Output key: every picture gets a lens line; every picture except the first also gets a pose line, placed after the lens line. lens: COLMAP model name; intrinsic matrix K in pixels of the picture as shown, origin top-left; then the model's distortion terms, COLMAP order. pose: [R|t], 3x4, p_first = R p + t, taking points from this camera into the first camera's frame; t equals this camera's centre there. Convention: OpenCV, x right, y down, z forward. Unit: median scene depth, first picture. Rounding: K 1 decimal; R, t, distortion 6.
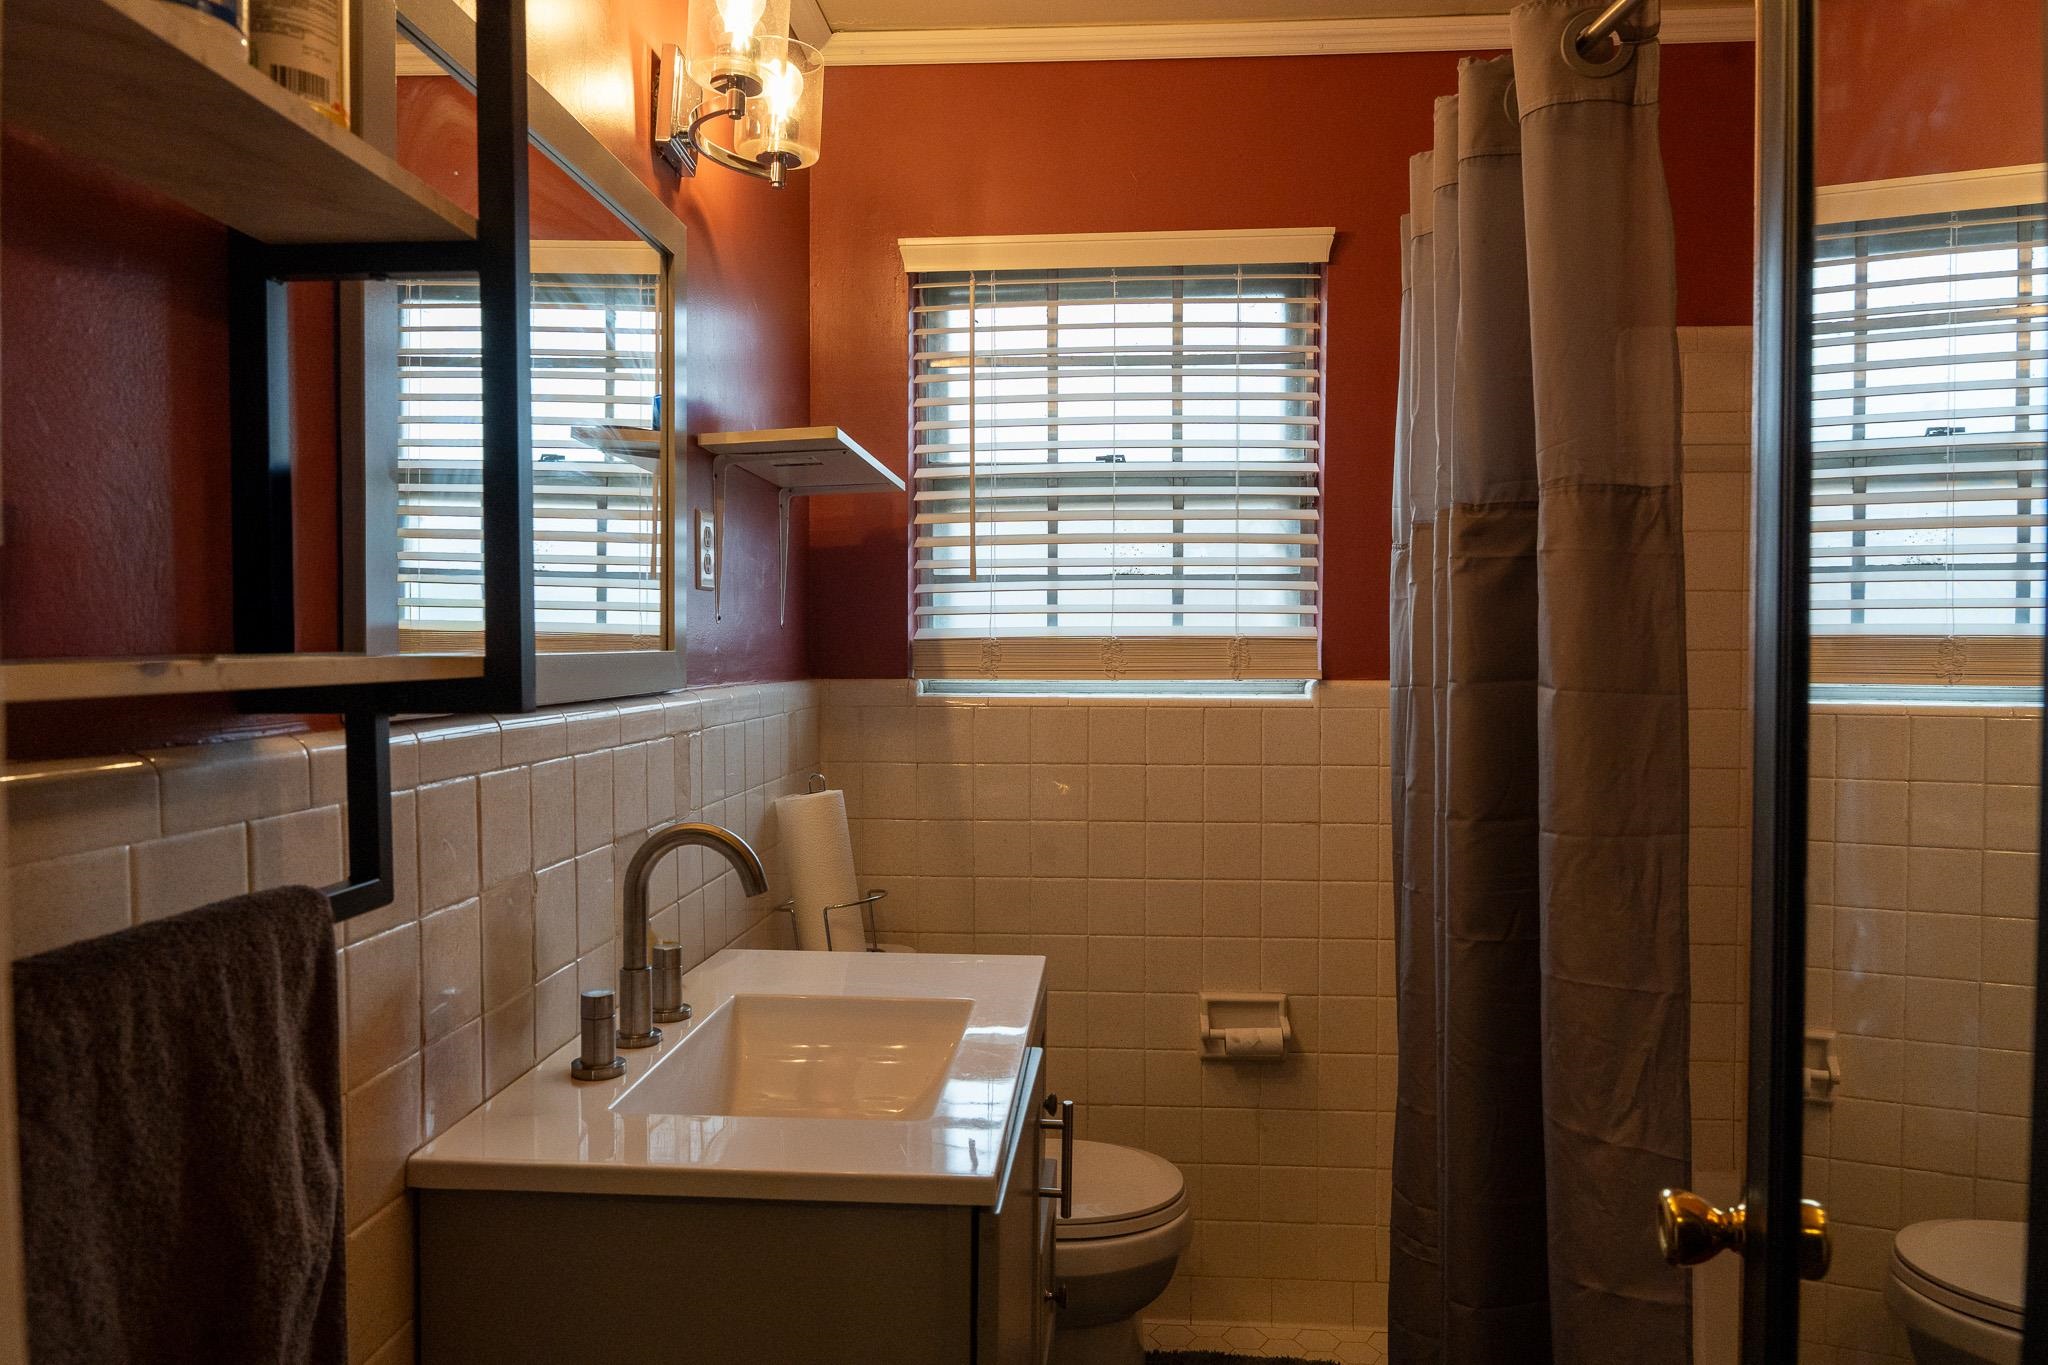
lens RADIAL K [[1372.3, 0, 1024.9], [0, 1372.3, 685.3], [0, 0, 1]] dist [0.002703, -0.019294]
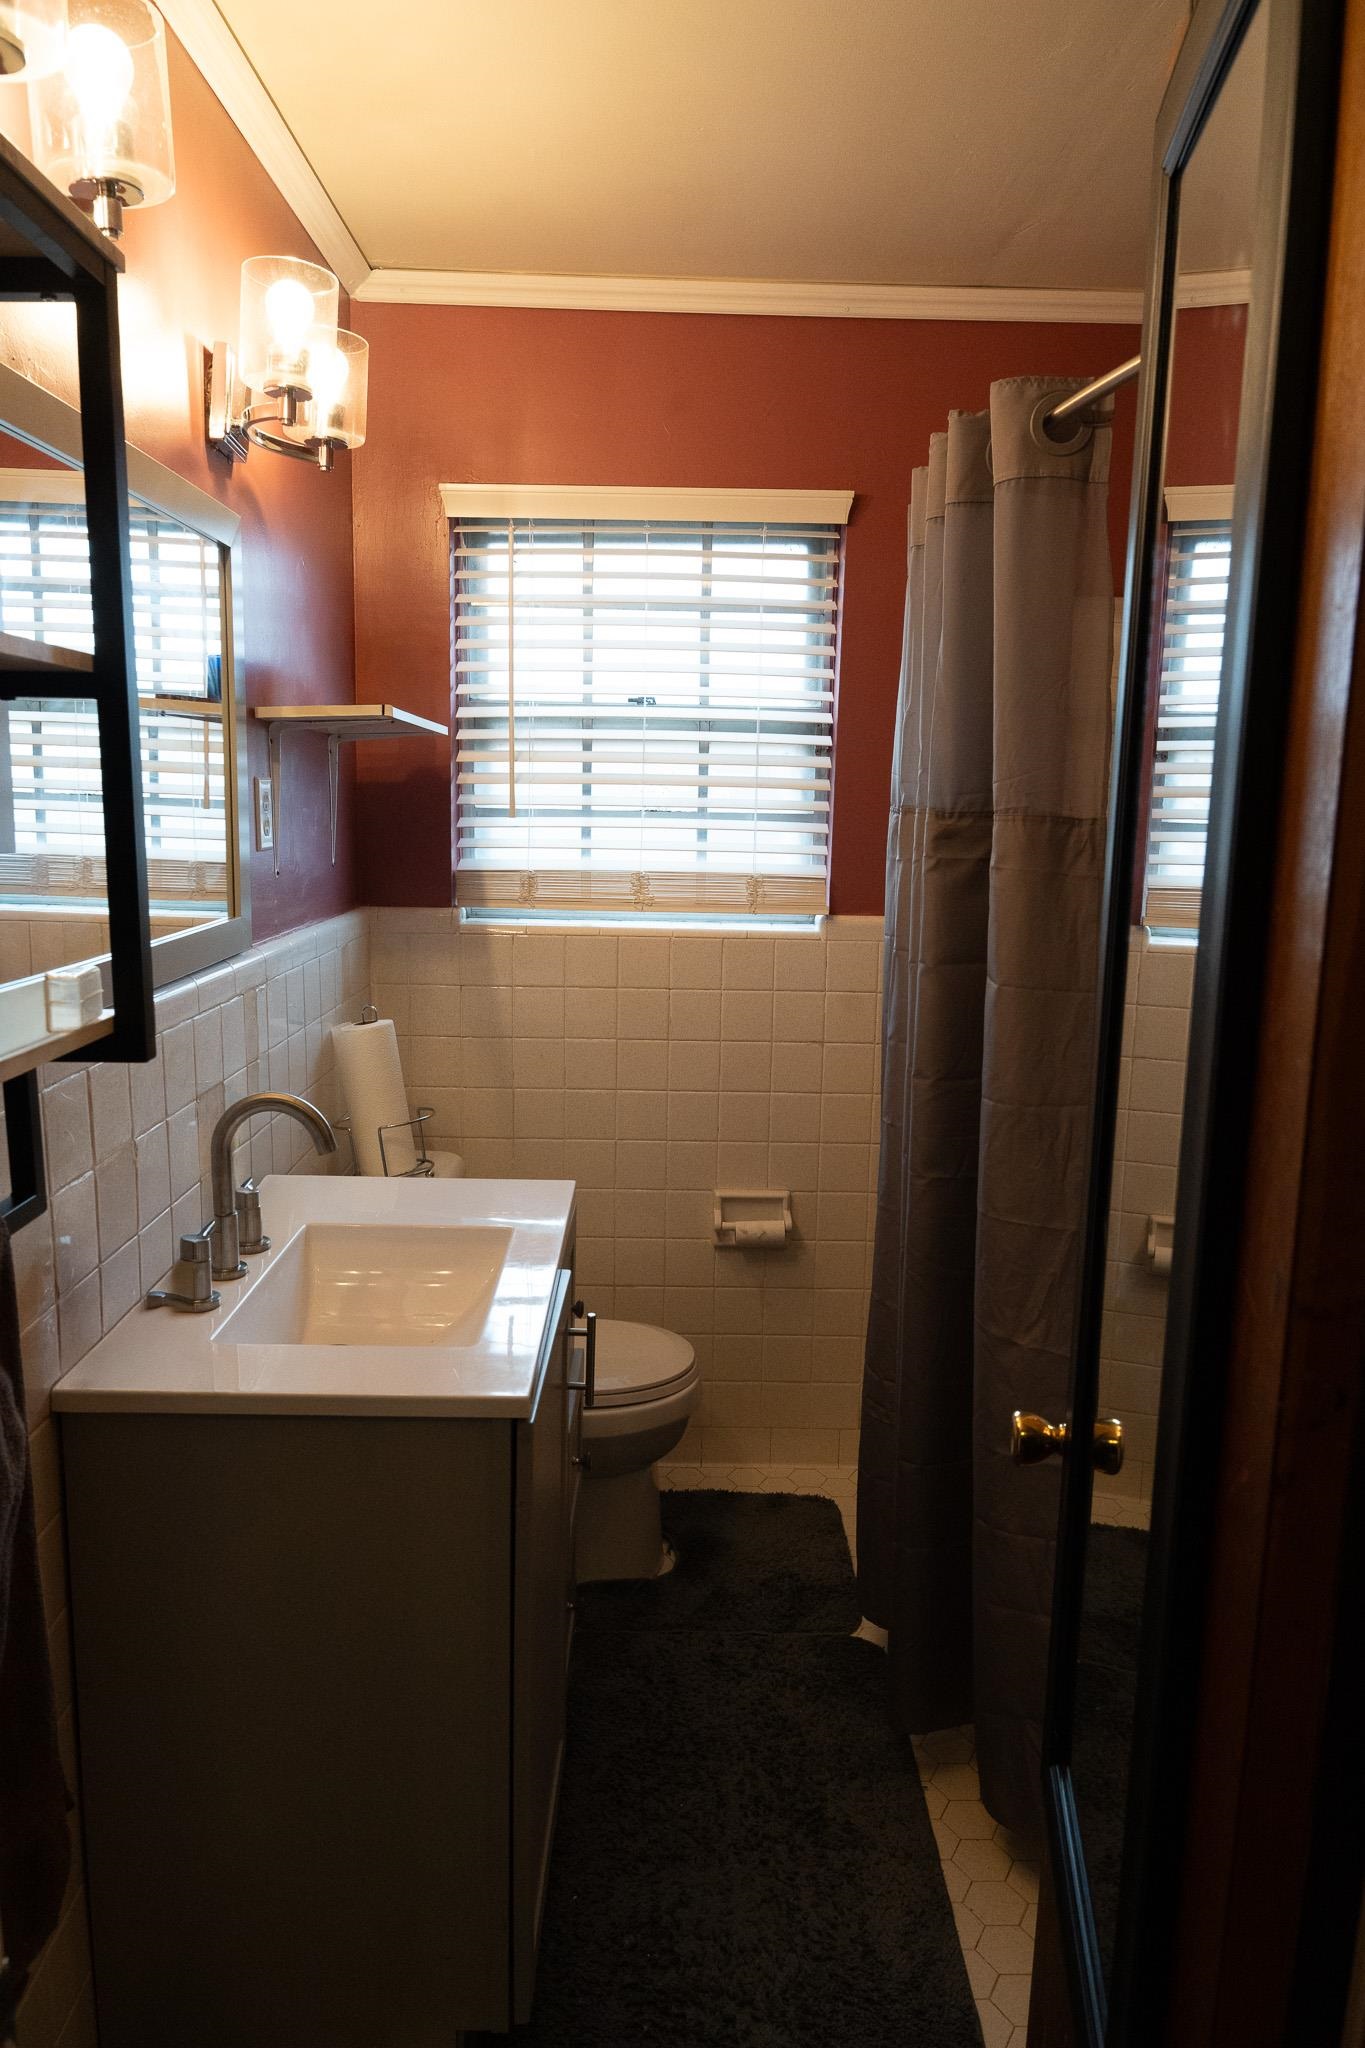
lens RADIAL K [[1395.2, 0, 689.6], [0, 1395.2, 1010.7], [0, 0, 1]] dist [0.000571, -0.009282]
pose [[0.996084, 0.004232, 0.088310, 0.005578], [-0.016685, 0.989903, 0.140761, -0.098021], [-0.086823, -0.141683, 0.986097, -0.131472]]
